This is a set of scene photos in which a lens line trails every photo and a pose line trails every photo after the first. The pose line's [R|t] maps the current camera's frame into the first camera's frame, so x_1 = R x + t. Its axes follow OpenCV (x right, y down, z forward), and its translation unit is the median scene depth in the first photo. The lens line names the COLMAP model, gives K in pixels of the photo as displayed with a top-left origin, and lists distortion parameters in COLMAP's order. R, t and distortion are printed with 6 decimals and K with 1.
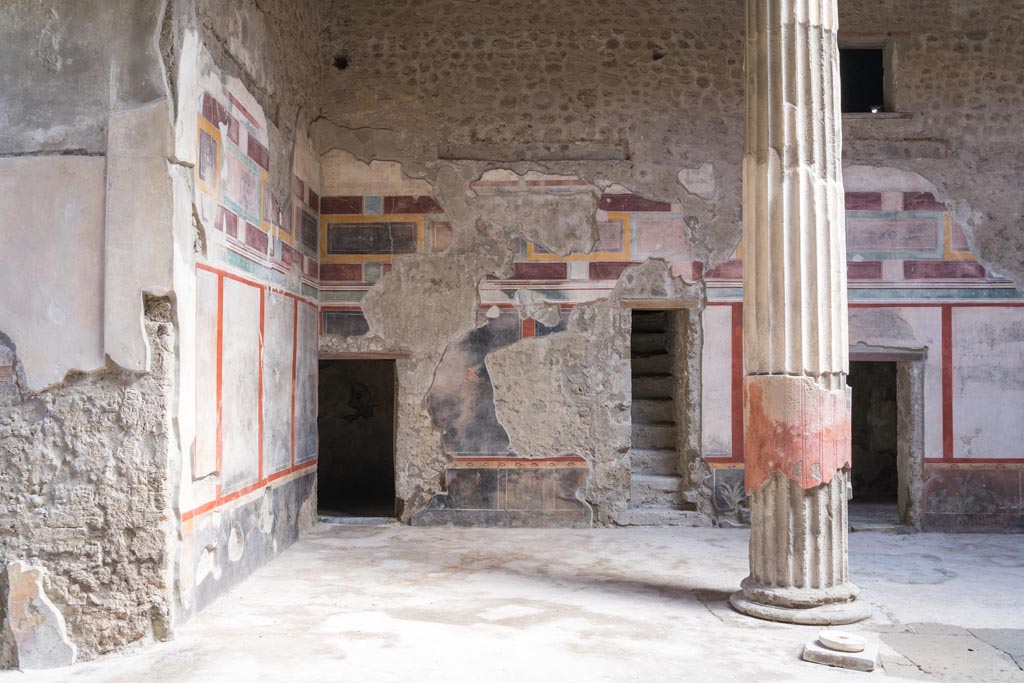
lens RADIAL K [[934.8, 0, 502.2], [0, 934.8, 338.3], [0, 0, 1]] dist [-0.019156, 0.000000]
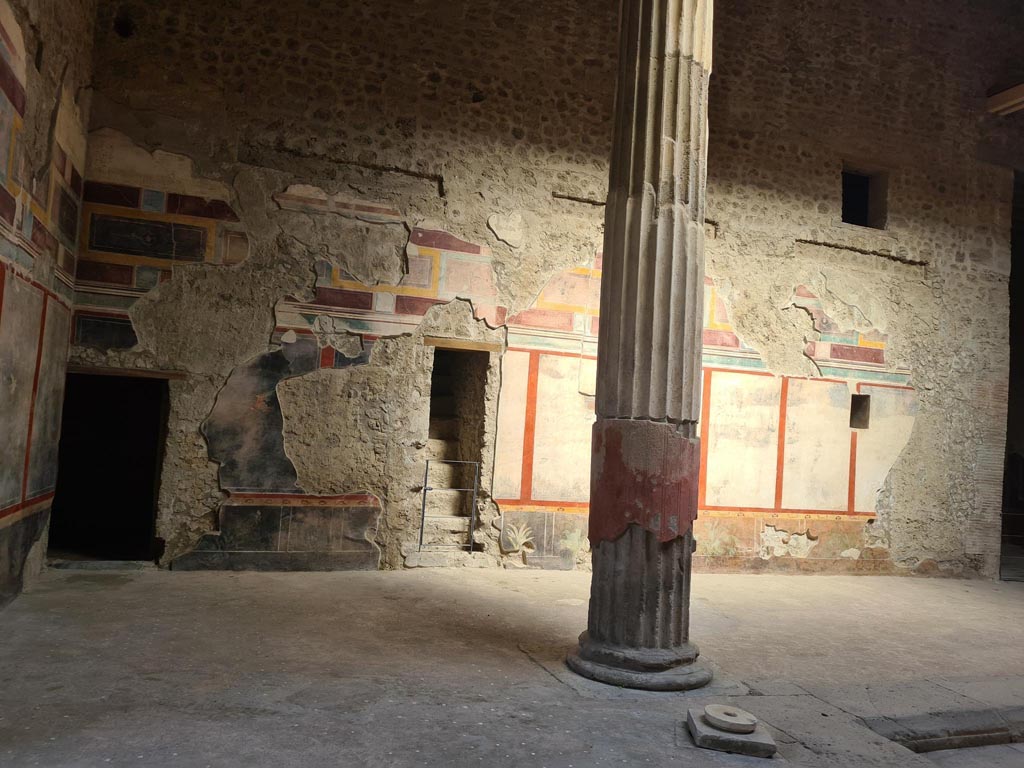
lens RADIAL K [[769.6, 0, 508.1], [0, 769.6, 381.0], [0, 0, 1]] dist [0.064622, -0.038283]
pose [[0.935569, 0.076263, 0.344810, -0.068274], [-0.072118, 0.997086, -0.024851, 0.019472], [-0.345701, -0.001617, 0.938343, 0.207218]]
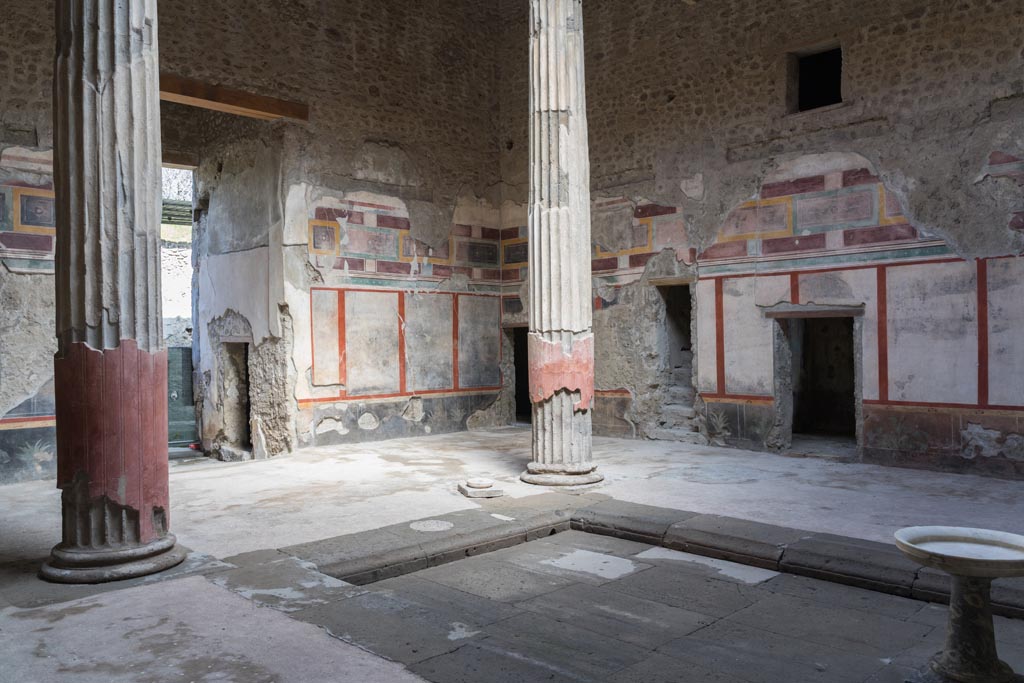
lens RADIAL K [[814.3, 0, 510.5], [0, 814.3, 340.1], [0, 0, 1]] dist [0.002223, -0.018049]
pose [[0.708722, -0.014985, -0.705328, 0.849825], [0.043888, 0.998774, 0.022880, 0.012157], [0.704121, -0.047172, 0.708511, -0.023639]]
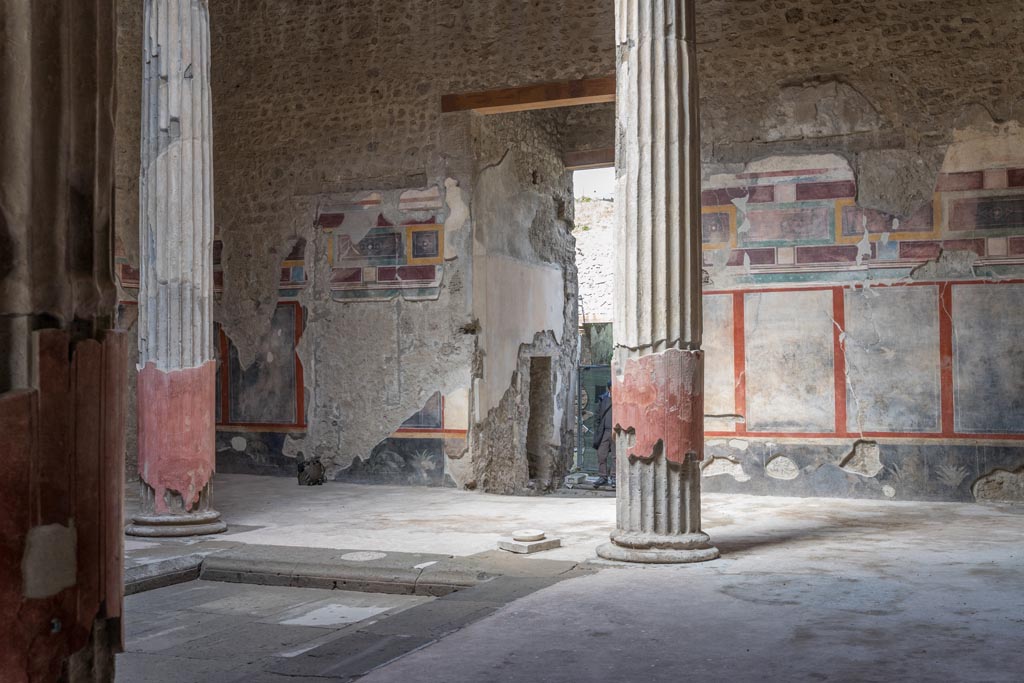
lens RADIAL K [[1187.3, 0, 505.6], [0, 1187.3, 338.0], [0, 0, 1]] dist [-0.007886, 0.000000]
pose [[-0.386340, -0.028094, -0.921929, 1.172206], [0.044668, 0.997793, -0.049124, 0.061892], [0.921274, -0.060159, -0.384232, 0.953017]]
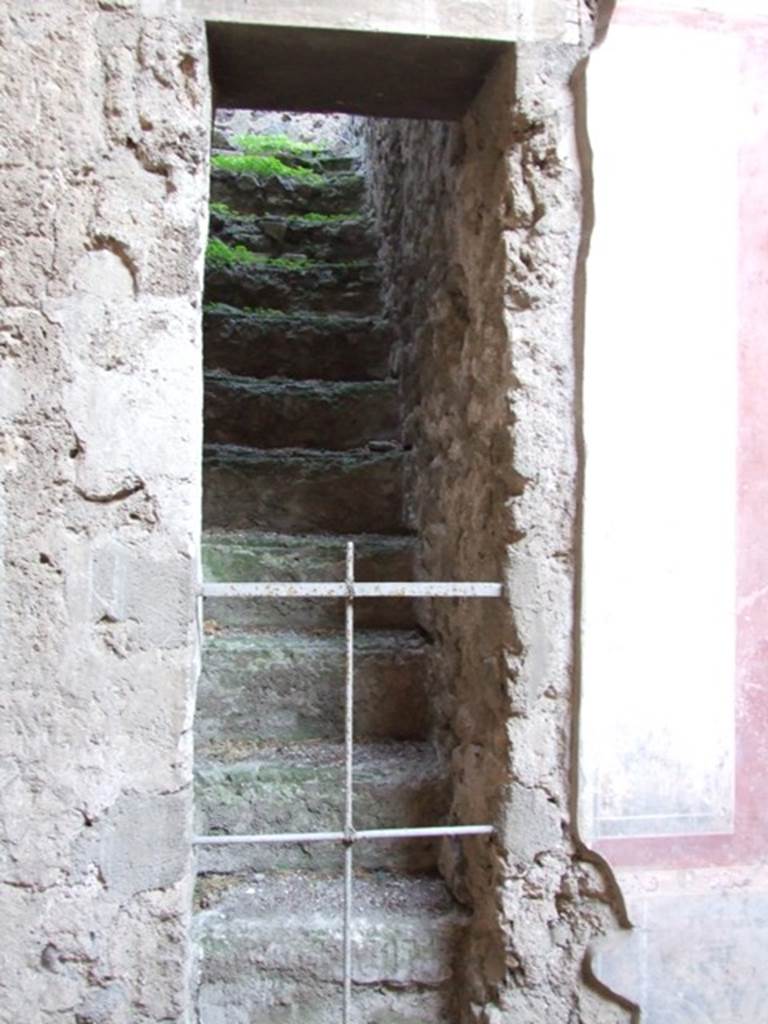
lens RADIAL K [[893.6, 0, 371.1], [0, 893.6, 494.8], [0, 0, 1]] dist [-0.044845, 0.034780]
pose [[0.990261, 0.012860, 0.138625, 0.147511], [-0.013564, 0.999899, 0.004134, 0.059028], [-0.138558, -0.005974, 0.990336, 0.828586]]
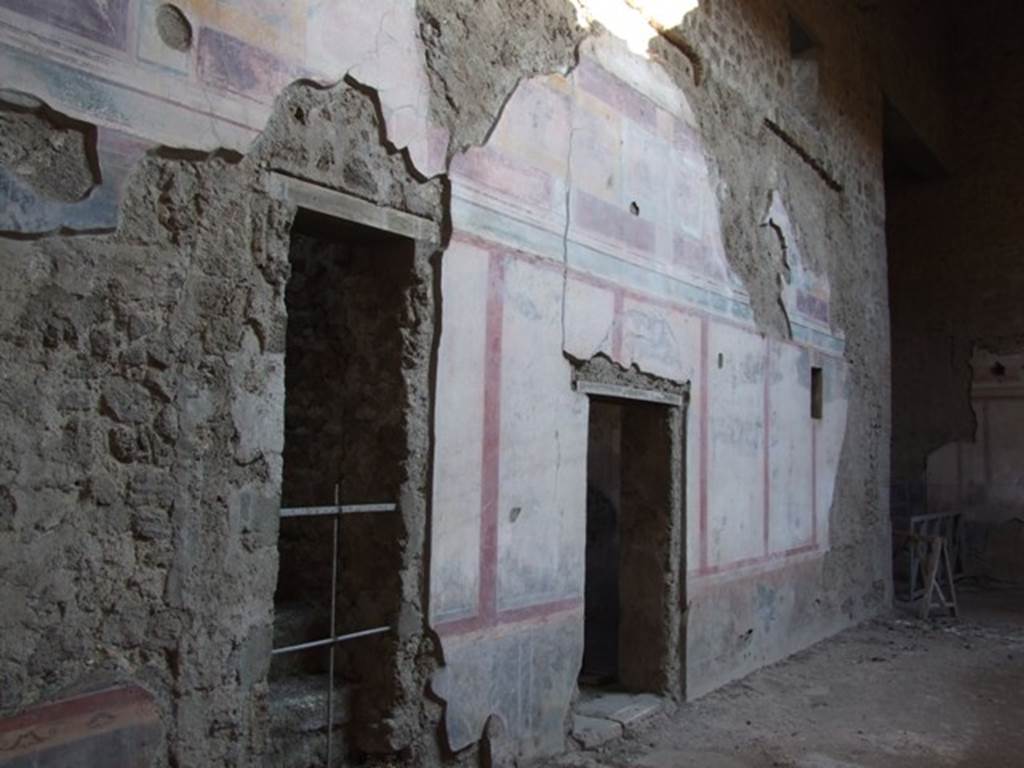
lens RADIAL K [[893.6, 0, 494.3], [0, 893.6, 367.6], [0, 0, 1]] dist [-0.044845, 0.034780]
pose [[0.598947, 0.084706, 0.796296, -0.069882], [-0.047009, 0.996394, -0.070633, 0.045920], [-0.799408, 0.004873, 0.600769, 0.753521]]
